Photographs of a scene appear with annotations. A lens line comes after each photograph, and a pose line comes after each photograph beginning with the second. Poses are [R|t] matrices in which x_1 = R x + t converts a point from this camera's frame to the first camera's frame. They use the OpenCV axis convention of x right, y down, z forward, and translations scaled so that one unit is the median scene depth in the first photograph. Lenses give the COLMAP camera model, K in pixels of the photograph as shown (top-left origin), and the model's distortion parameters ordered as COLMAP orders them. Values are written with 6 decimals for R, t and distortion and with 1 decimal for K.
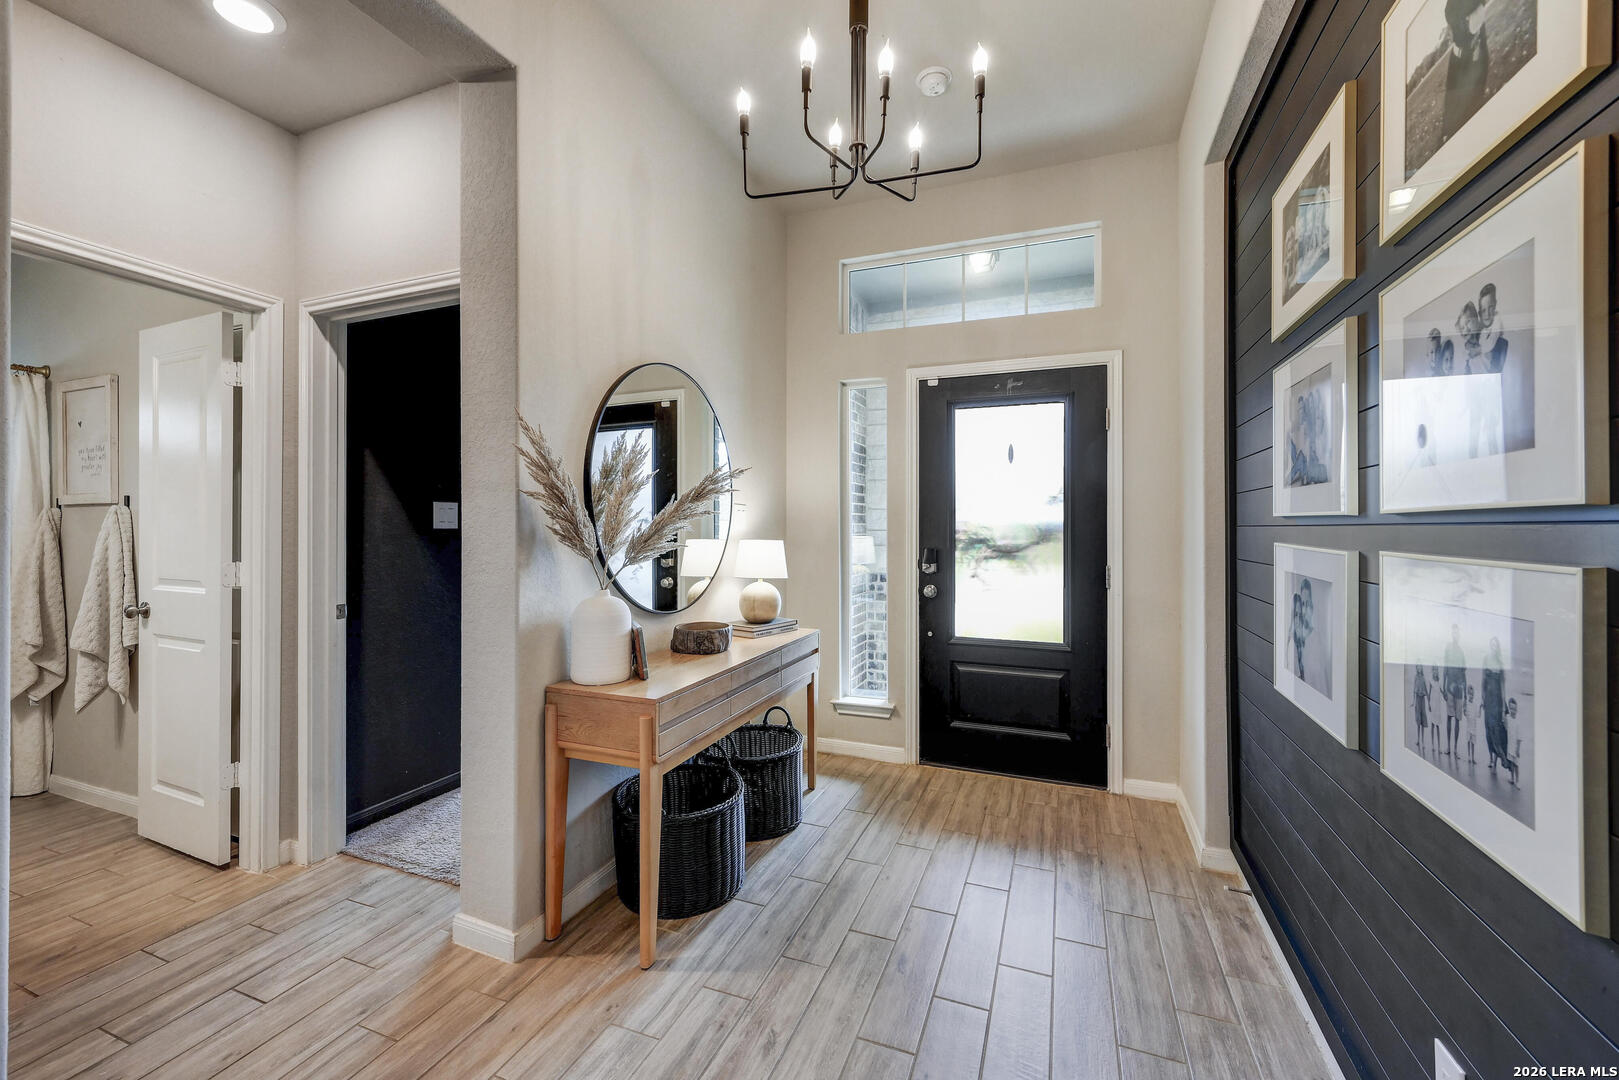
lens RADIAL K [[647.3, 0, 805.5], [0, 647.3, 535.7], [0, 0, 1]] dist [0.008802, -0.000009]
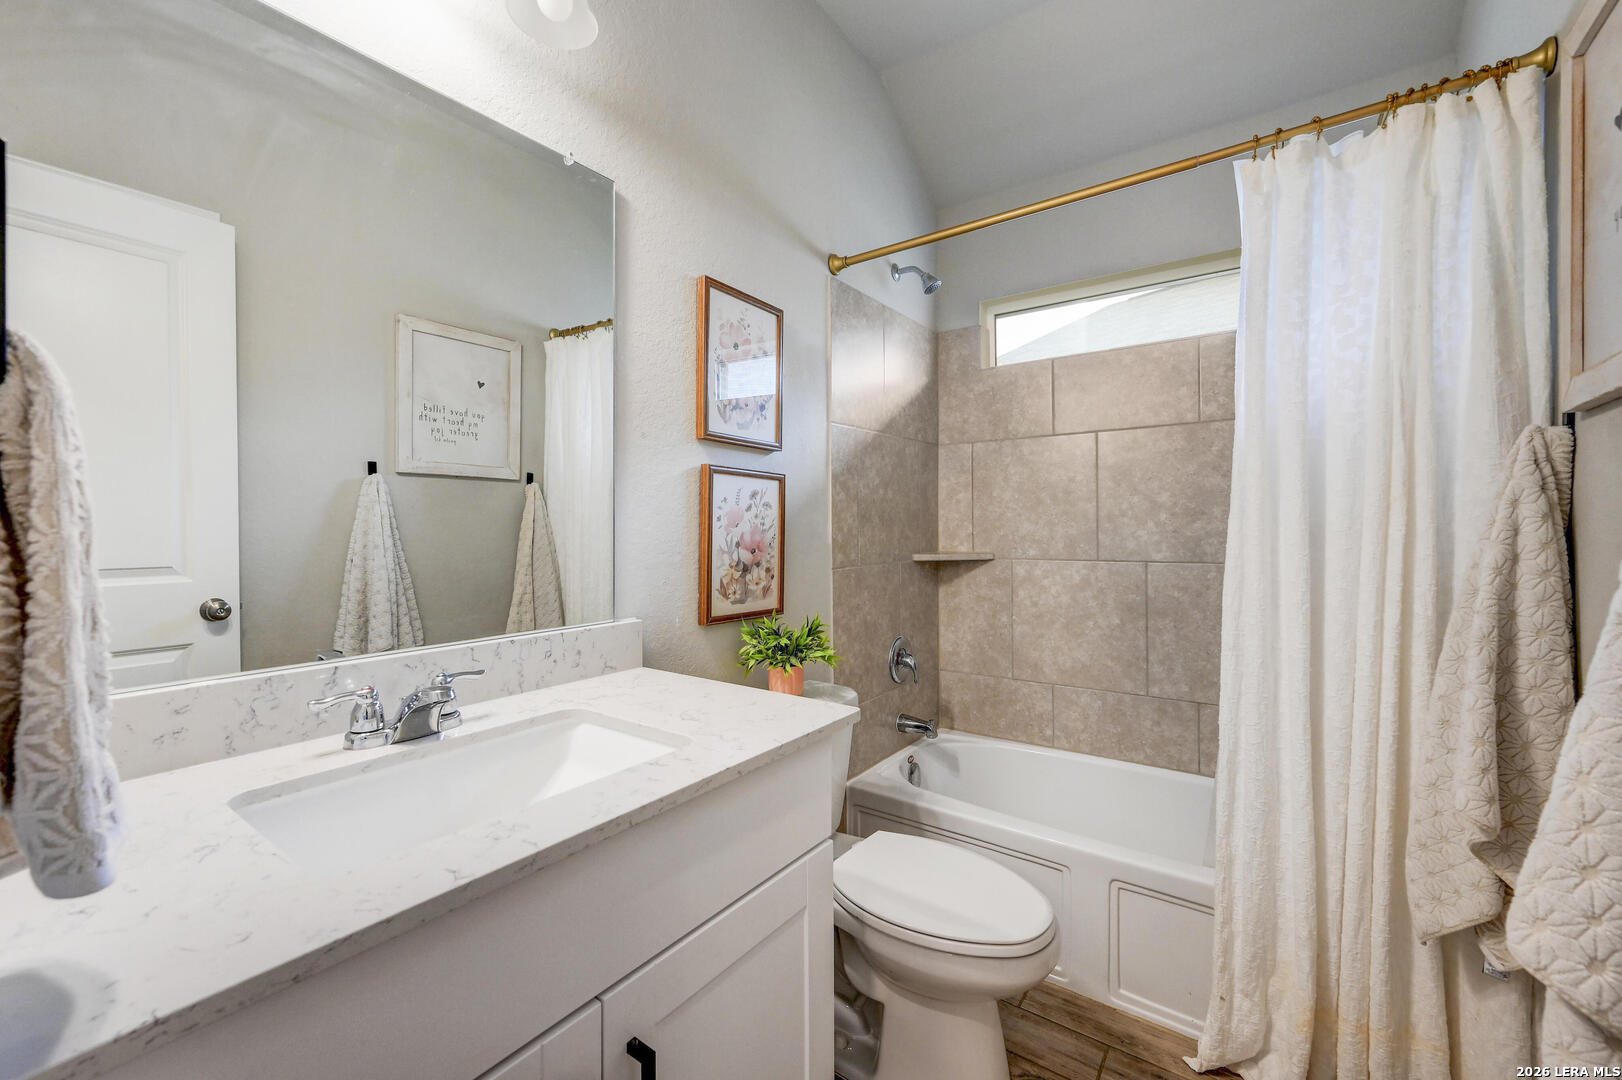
lens RADIAL K [[648.5, 0, 807.0], [0, 648.5, 535.7], [0, 0, 1]] dist [0.008802, -0.000009]
pose [[-0.242769, 0.002907, -0.970080, -0.727296], [0.000267, 0.999996, 0.002930, 0.014198], [0.970084, 0.000453, -0.242769, 0.712648]]
